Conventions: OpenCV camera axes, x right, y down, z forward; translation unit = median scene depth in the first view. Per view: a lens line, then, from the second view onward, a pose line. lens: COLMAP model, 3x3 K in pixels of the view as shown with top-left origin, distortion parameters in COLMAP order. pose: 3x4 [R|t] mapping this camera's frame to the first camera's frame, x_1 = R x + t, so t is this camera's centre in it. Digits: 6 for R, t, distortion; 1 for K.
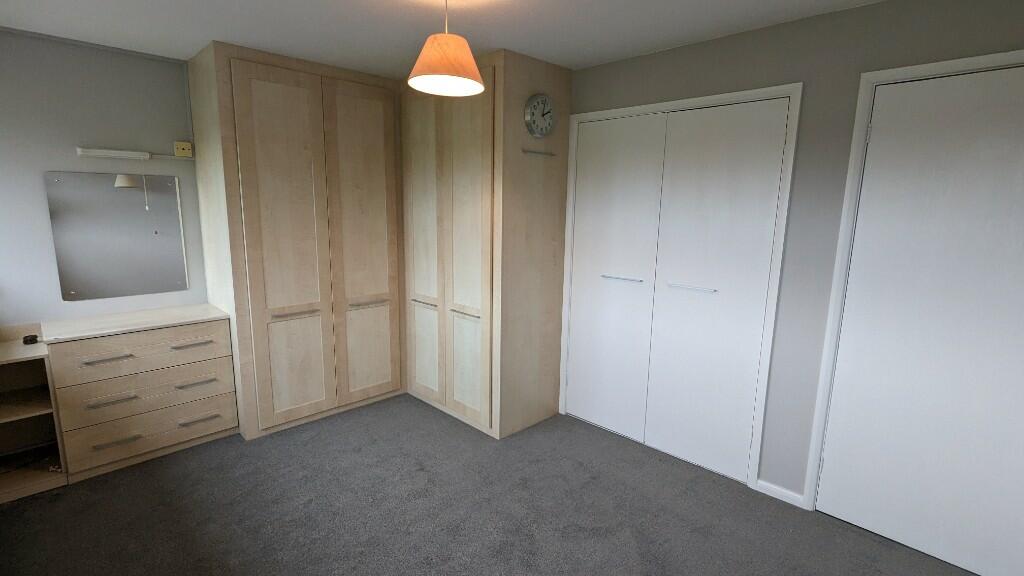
lens RADIAL K [[481.8, 0, 509.9], [0, 481.8, 286.8], [0, 0, 1]] dist [-0.001157, -0.000052]
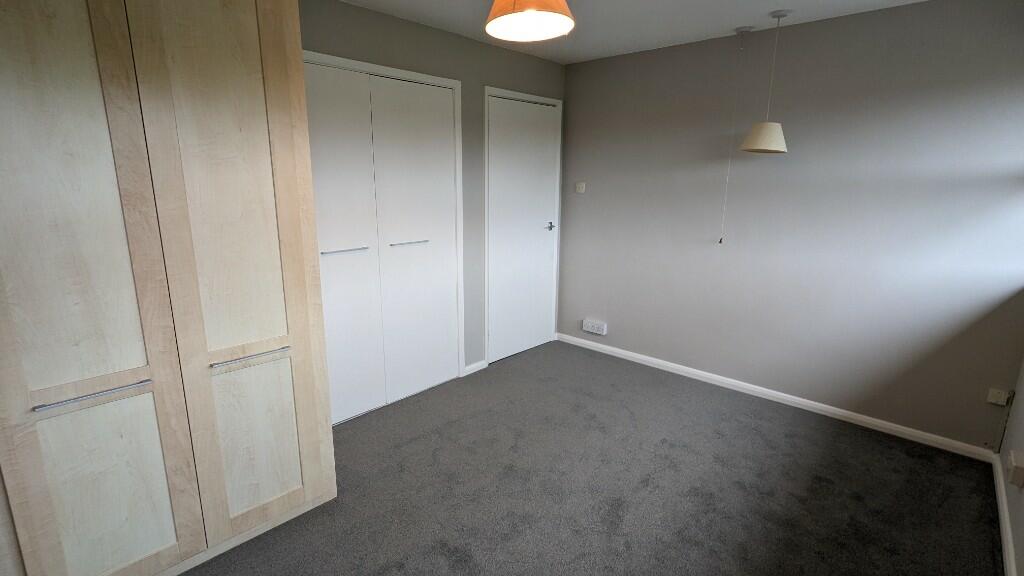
lens RADIAL K [[481.8, 0, 509.9], [0, 481.8, 286.8], [0, 0, 1]] dist [-0.001157, -0.000052]
pose [[-0.034065, -0.235254, 0.971337, -0.678063], [0.163248, 0.957538, 0.237637, -0.117482], [-0.985997, 0.166664, 0.005787, 0.703157]]
